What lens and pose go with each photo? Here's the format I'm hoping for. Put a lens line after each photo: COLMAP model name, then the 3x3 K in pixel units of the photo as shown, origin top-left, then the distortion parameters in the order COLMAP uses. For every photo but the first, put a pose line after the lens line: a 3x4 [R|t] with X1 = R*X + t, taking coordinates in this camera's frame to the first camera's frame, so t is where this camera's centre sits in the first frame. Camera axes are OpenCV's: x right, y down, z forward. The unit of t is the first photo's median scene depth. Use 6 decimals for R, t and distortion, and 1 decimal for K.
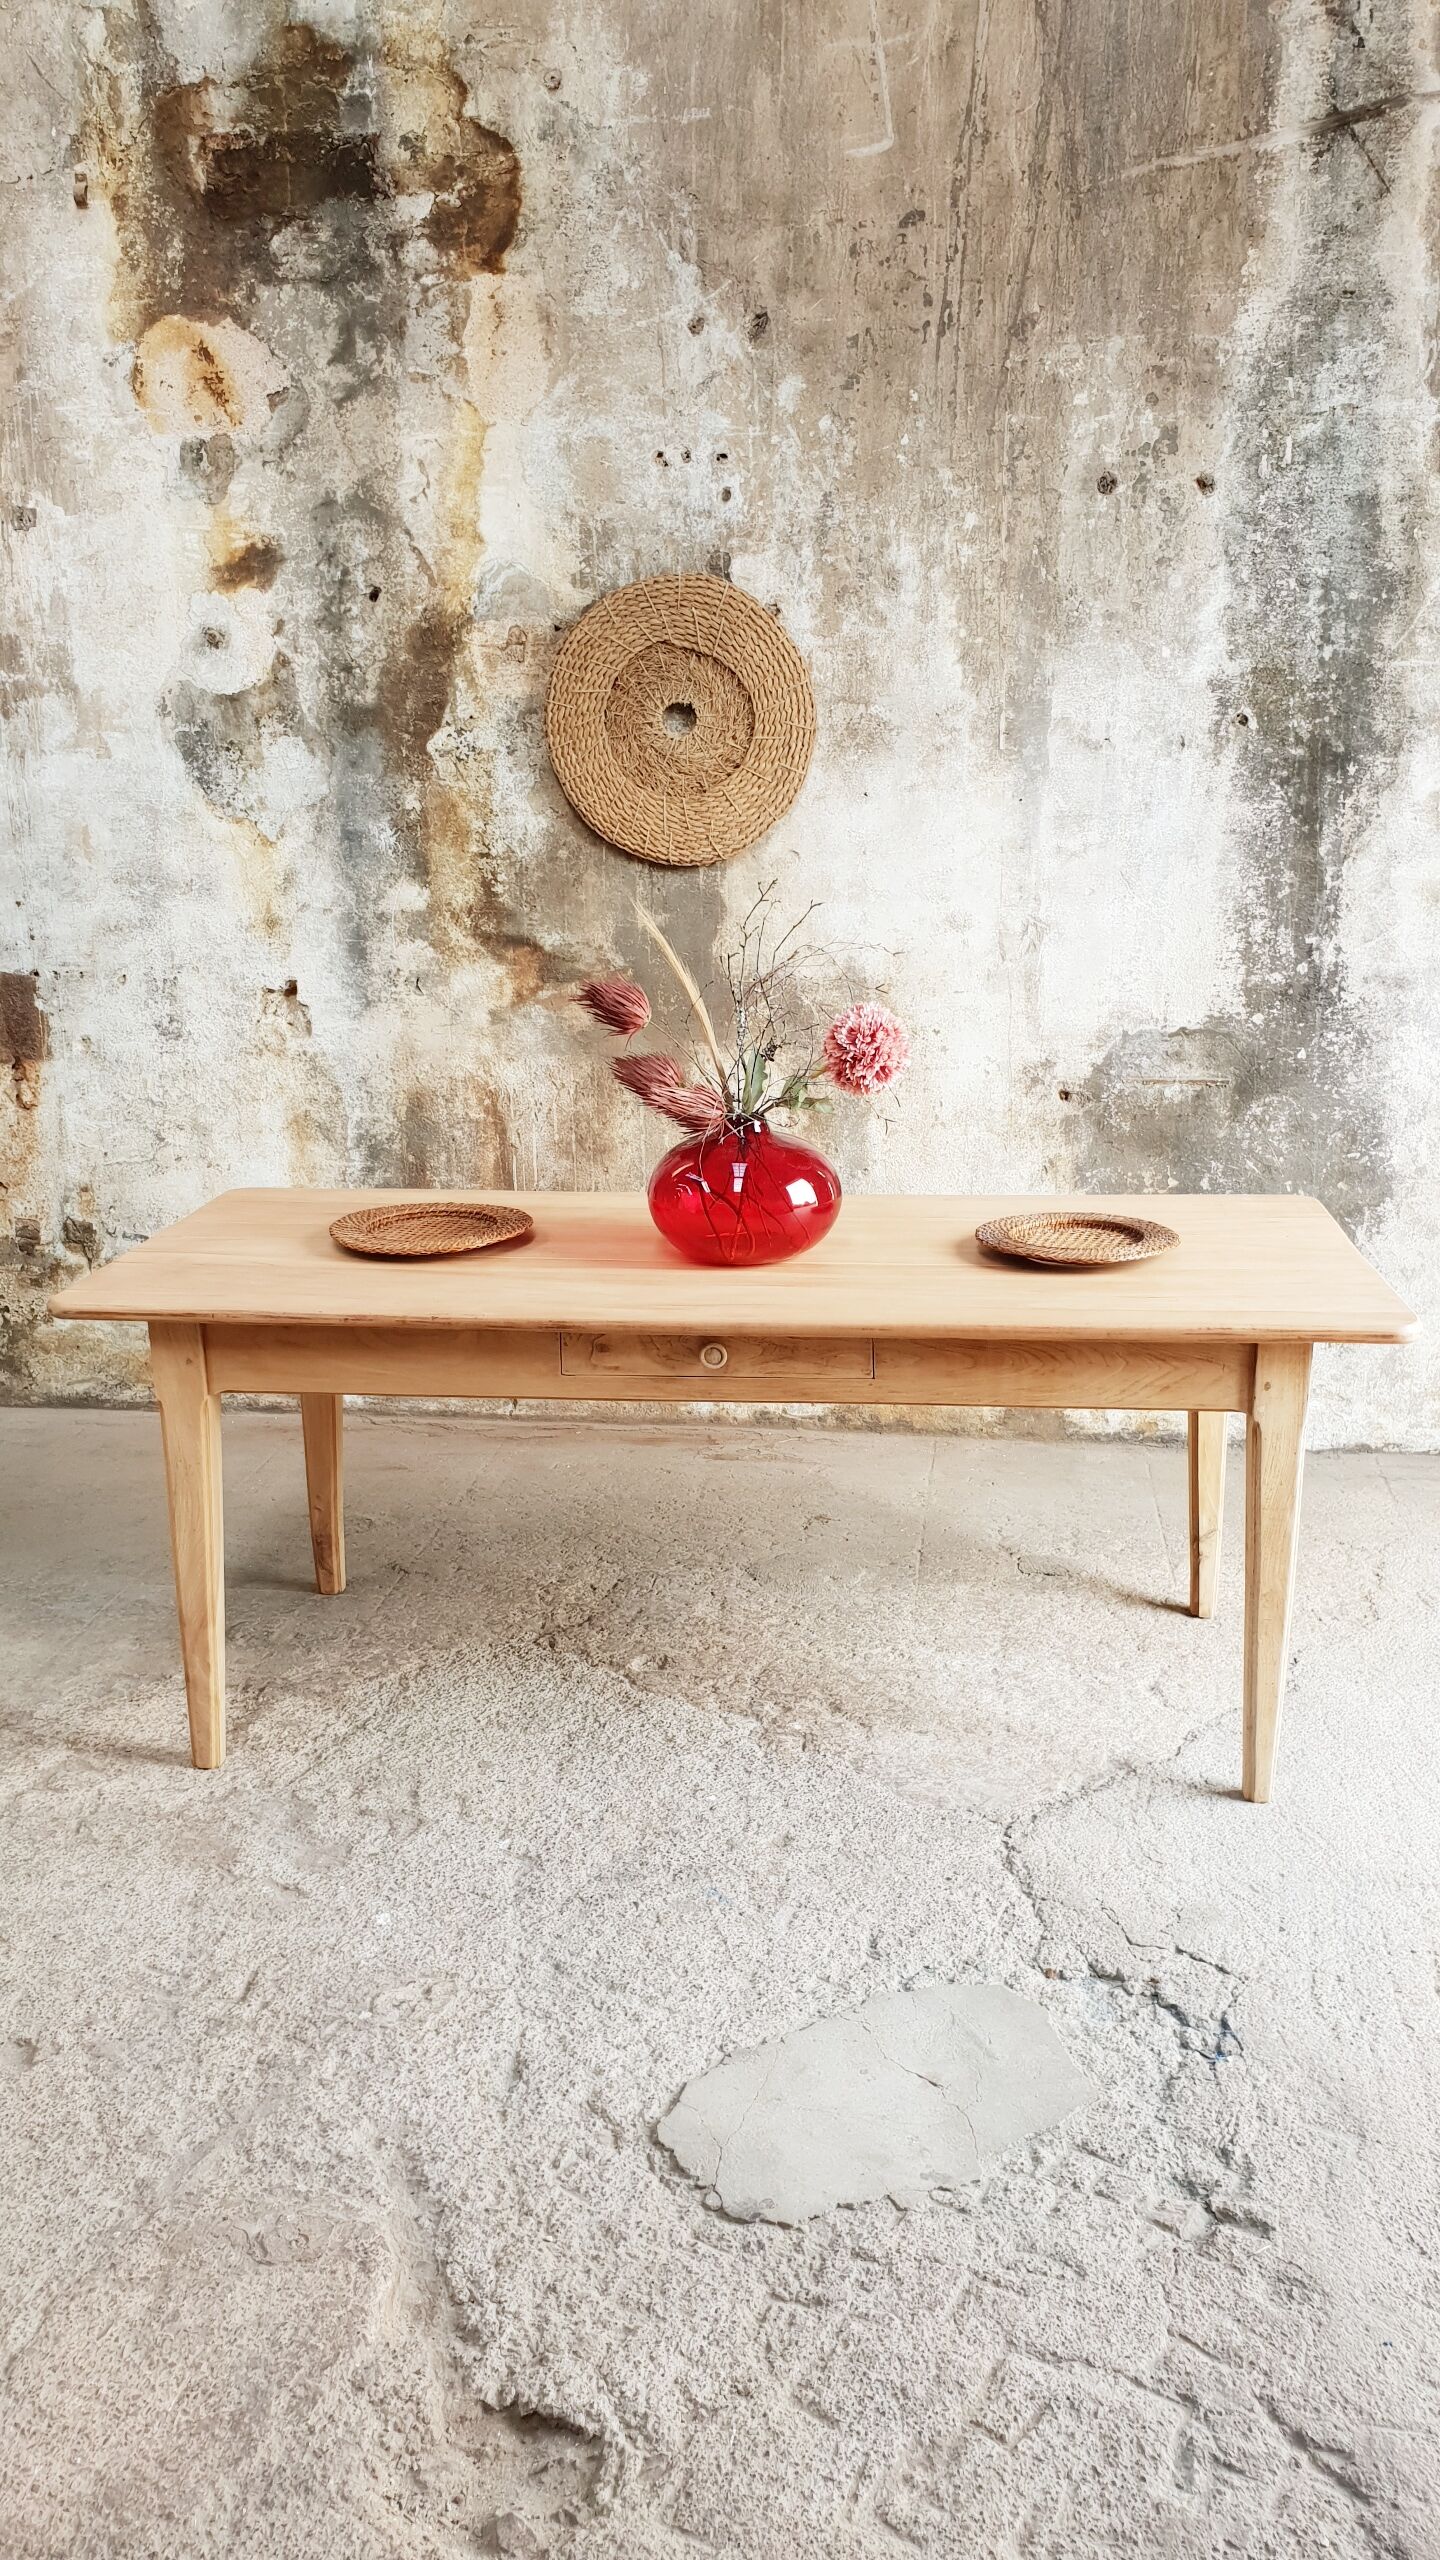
lens RADIAL K [[2015.3, 0, 780.3], [0, 2015.3, 1270.4], [0, 0, 1]] dist [-0.012914, 0.032228]
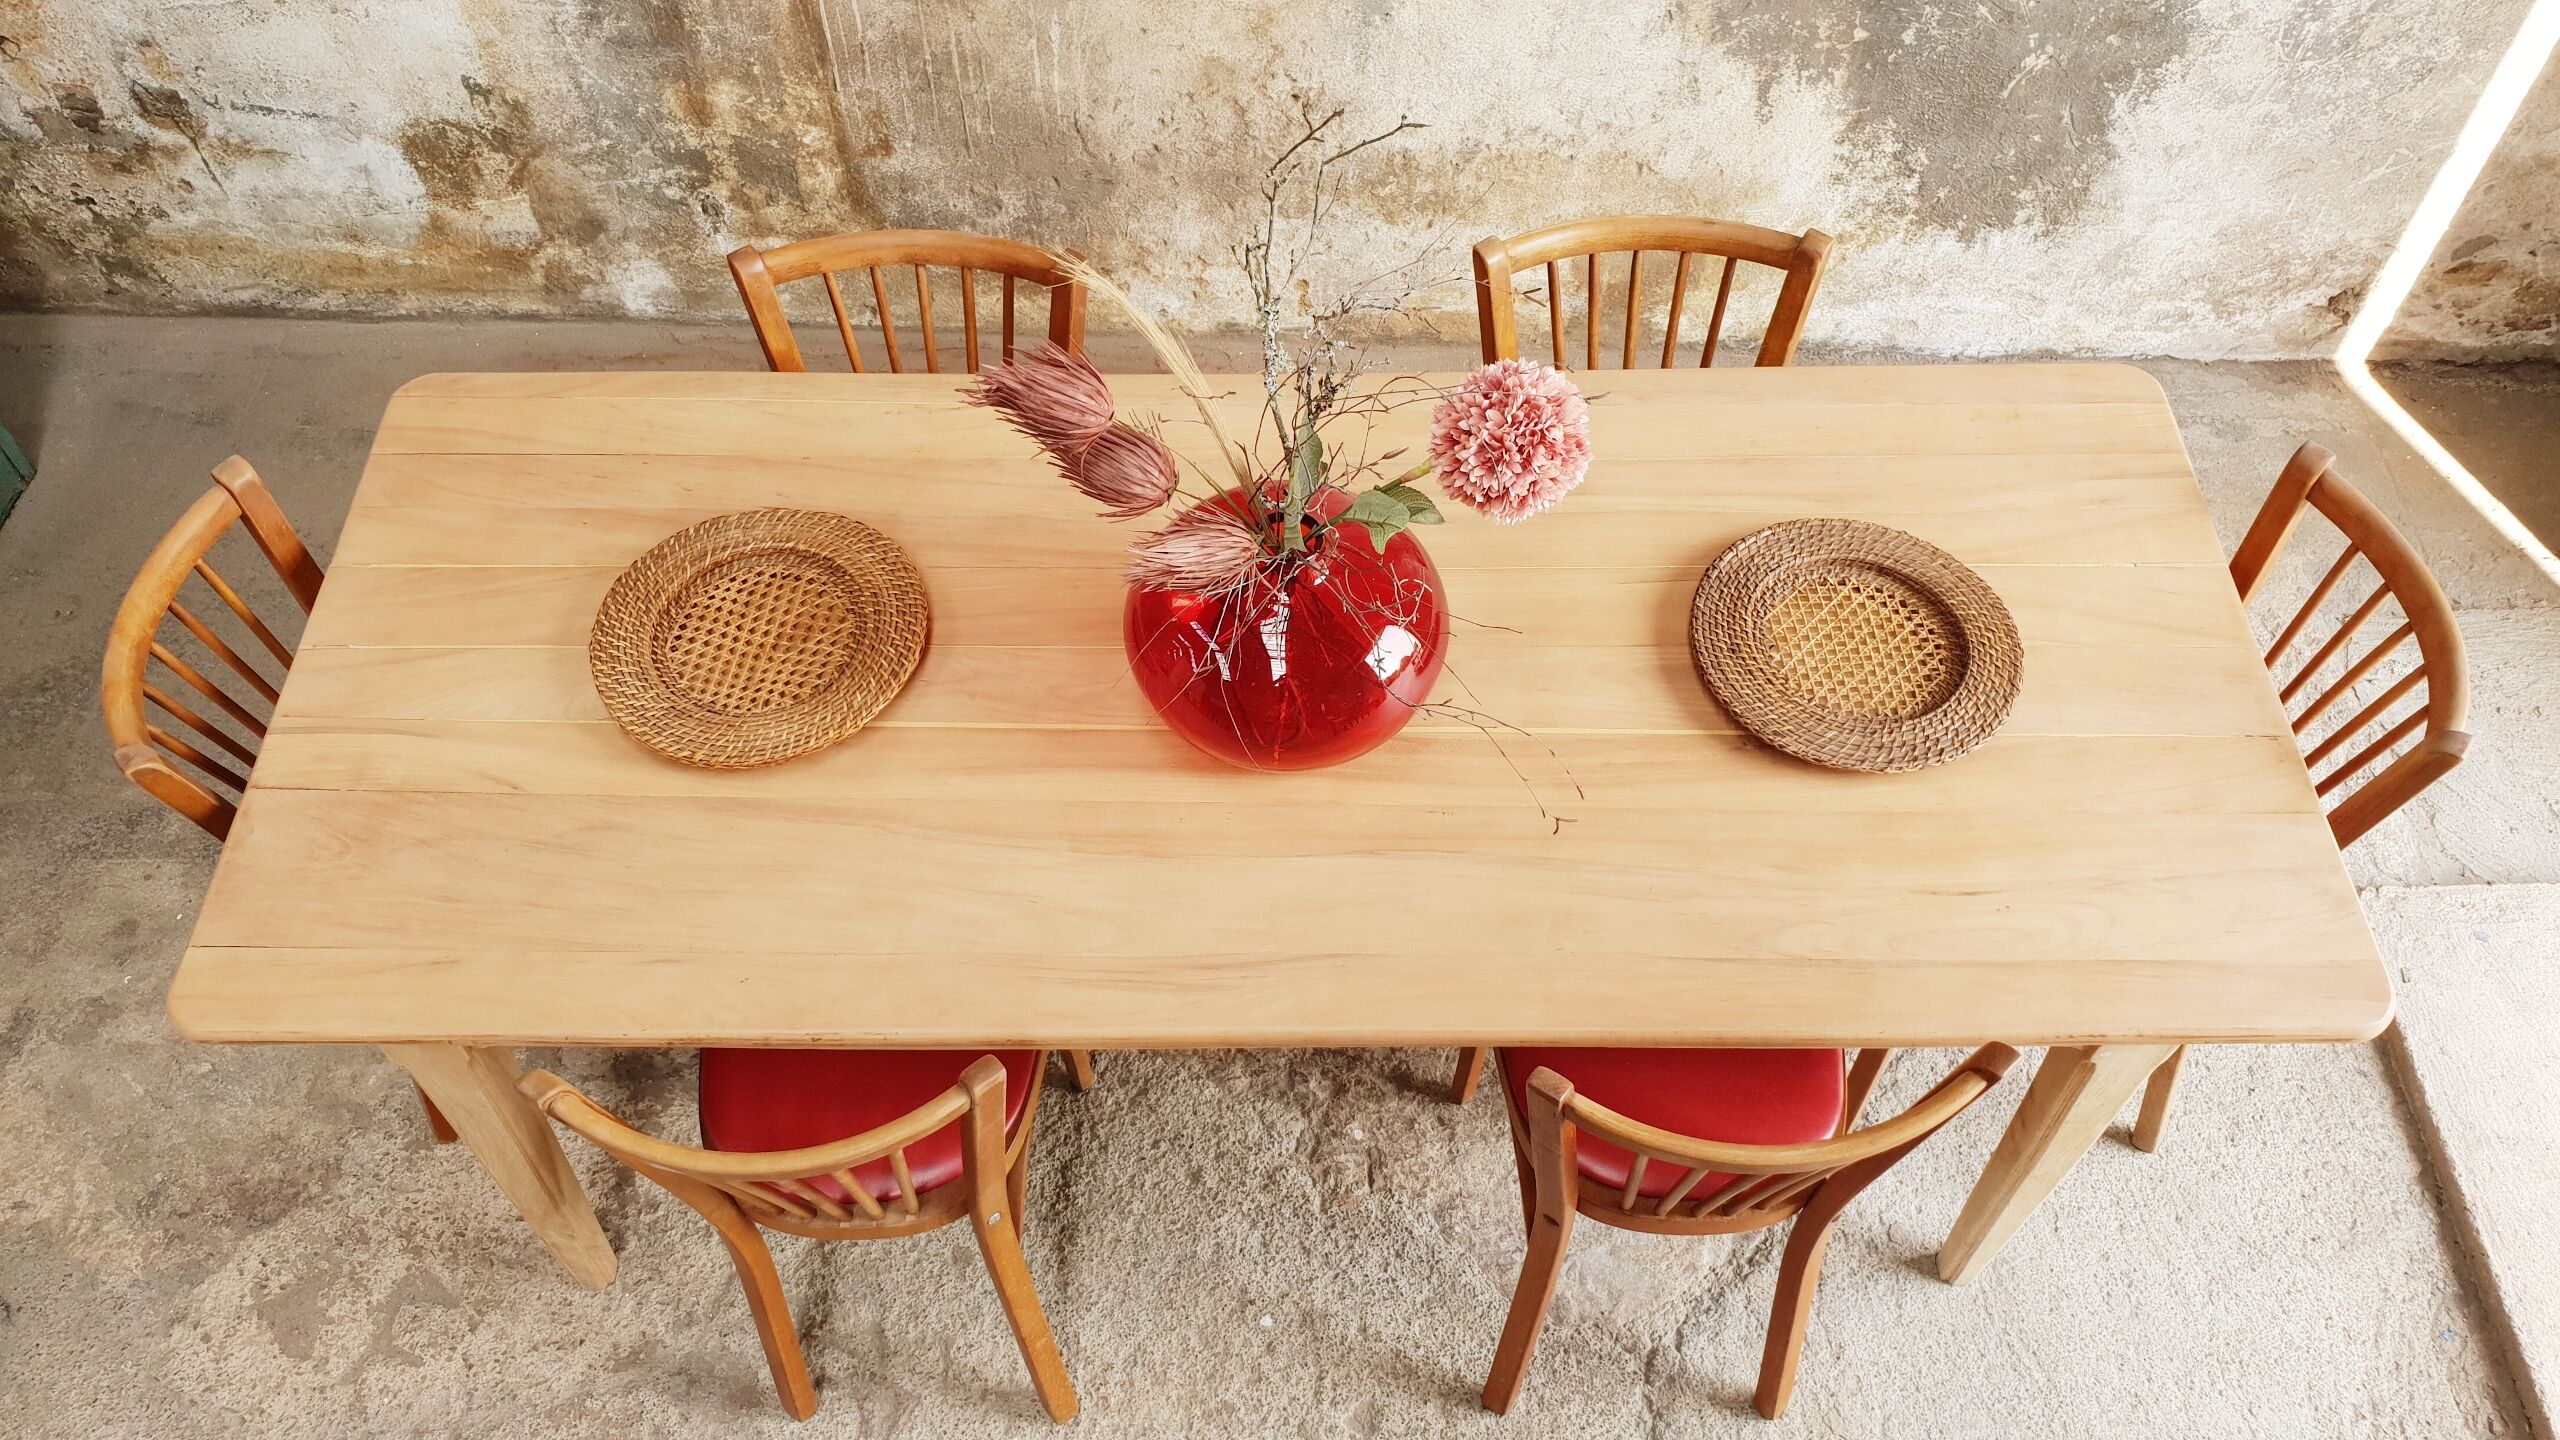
lens RADIAL K [[2015.3, 0, 1269.2], [0, 2015.3, 693.3], [0, 0, 1]] dist [-0.012914, 0.032228]
pose [[0.997002, -0.062165, 0.046069, -0.038642], [0.019998, 0.782203, 0.622703, -0.296113], [-0.074745, -0.619915, 0.781101, 0.388897]]
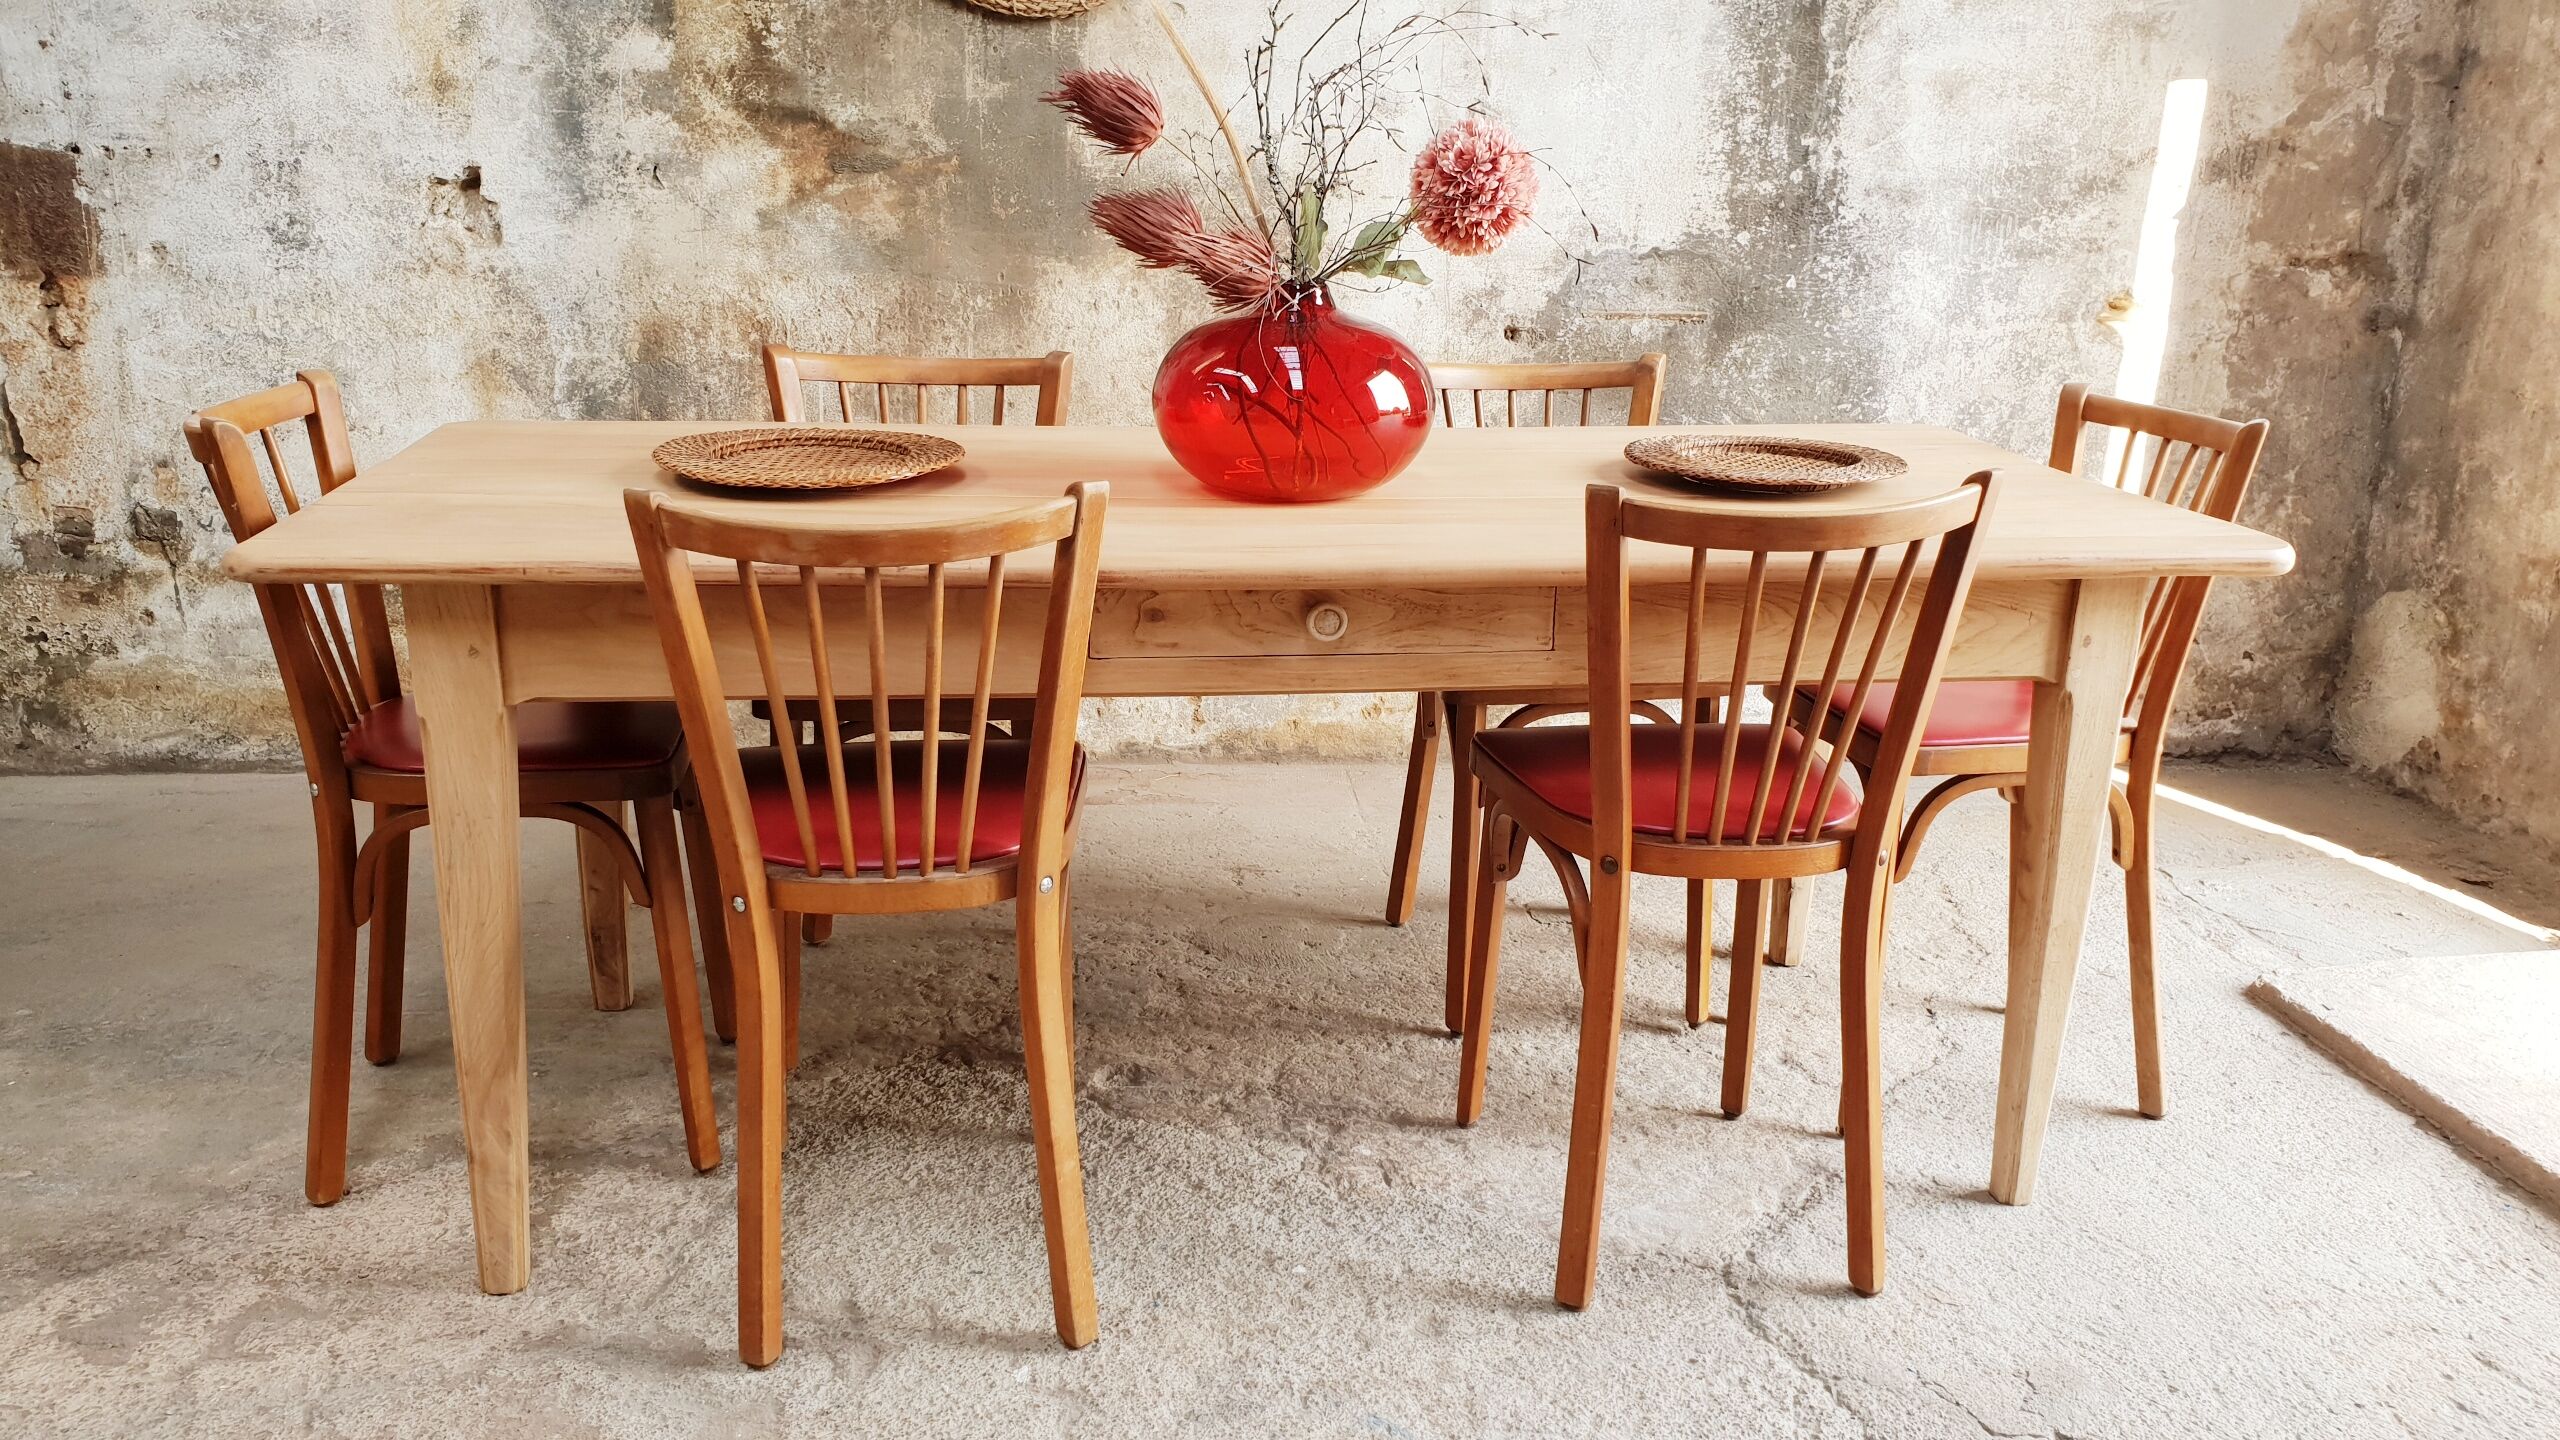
lens RADIAL K [[2015.3, 0, 1289.5], [0, 2015.3, 696.3], [0, 0, 1]] dist [-0.012914, 0.032228]
pose [[0.974137, -0.029613, 0.224011, -0.132957], [0.023549, 0.999282, 0.029693, 0.032944], [-0.224729, -0.023650, 0.974134, 0.241616]]
